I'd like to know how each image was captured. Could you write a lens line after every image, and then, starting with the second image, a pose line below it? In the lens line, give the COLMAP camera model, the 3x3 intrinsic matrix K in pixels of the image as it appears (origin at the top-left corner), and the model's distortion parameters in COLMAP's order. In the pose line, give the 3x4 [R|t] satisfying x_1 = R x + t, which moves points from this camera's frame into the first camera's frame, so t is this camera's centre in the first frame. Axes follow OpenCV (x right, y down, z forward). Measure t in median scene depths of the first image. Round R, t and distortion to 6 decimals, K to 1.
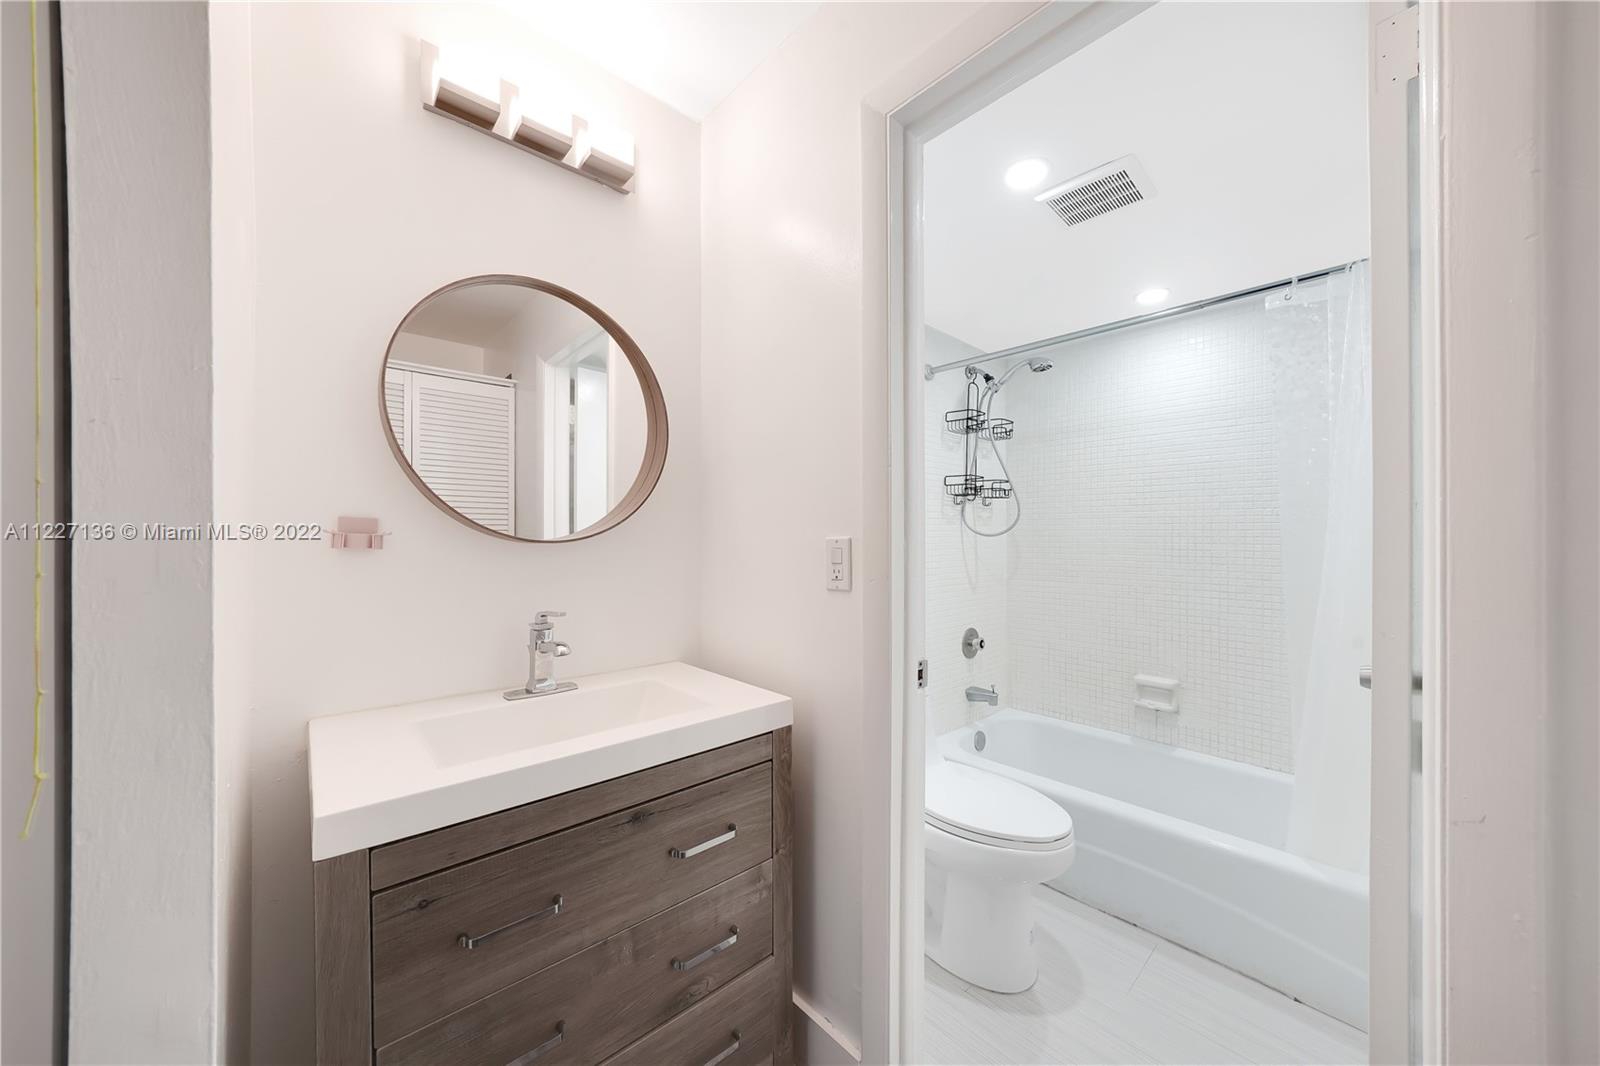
lens RADIAL K [[566.8, 0, 791.9], [0, 566.8, 533.3], [0, 0, 1]] dist [-0.021827, 0.007184]
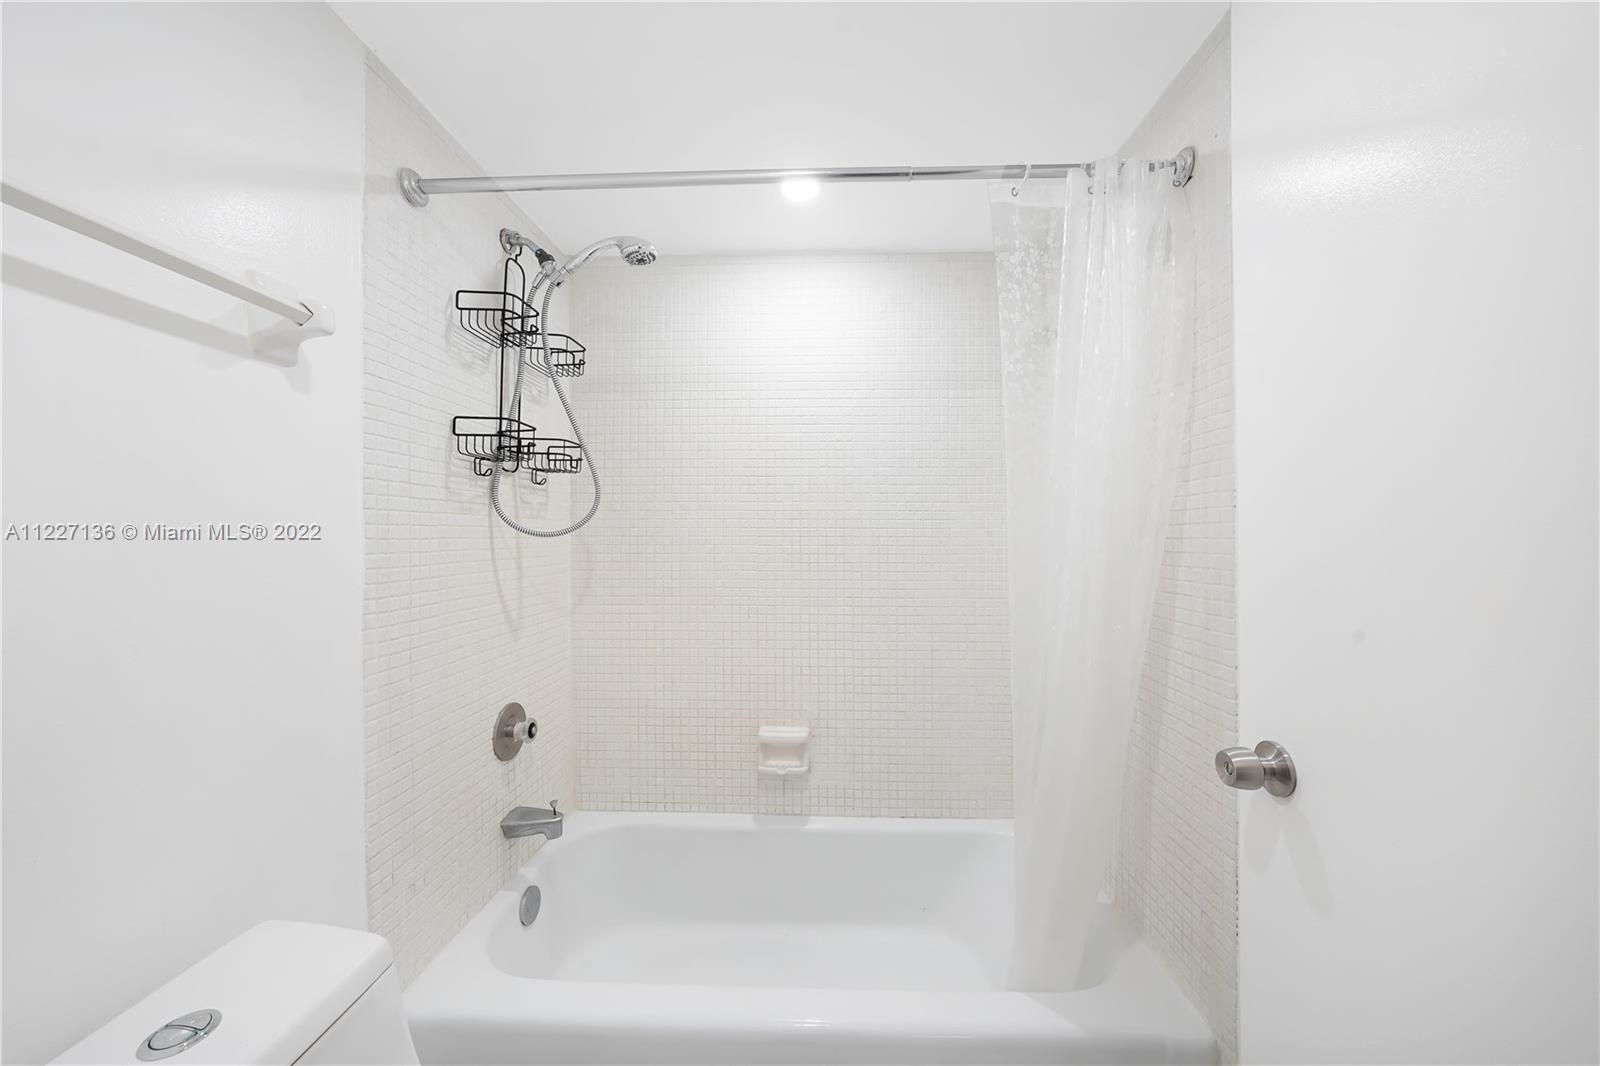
lens RADIAL K [[549.1, 0, 806.3], [0, 549.1, 536.8], [0, 0, 1]] dist [-0.019307, 0.006082]
pose [[0.692283, -0.000973, 0.721625, 0.137140], [0.000371, 0.999999, 0.000991, 0.004938], [-0.721626, -0.000418, 0.692283, 0.436654]]
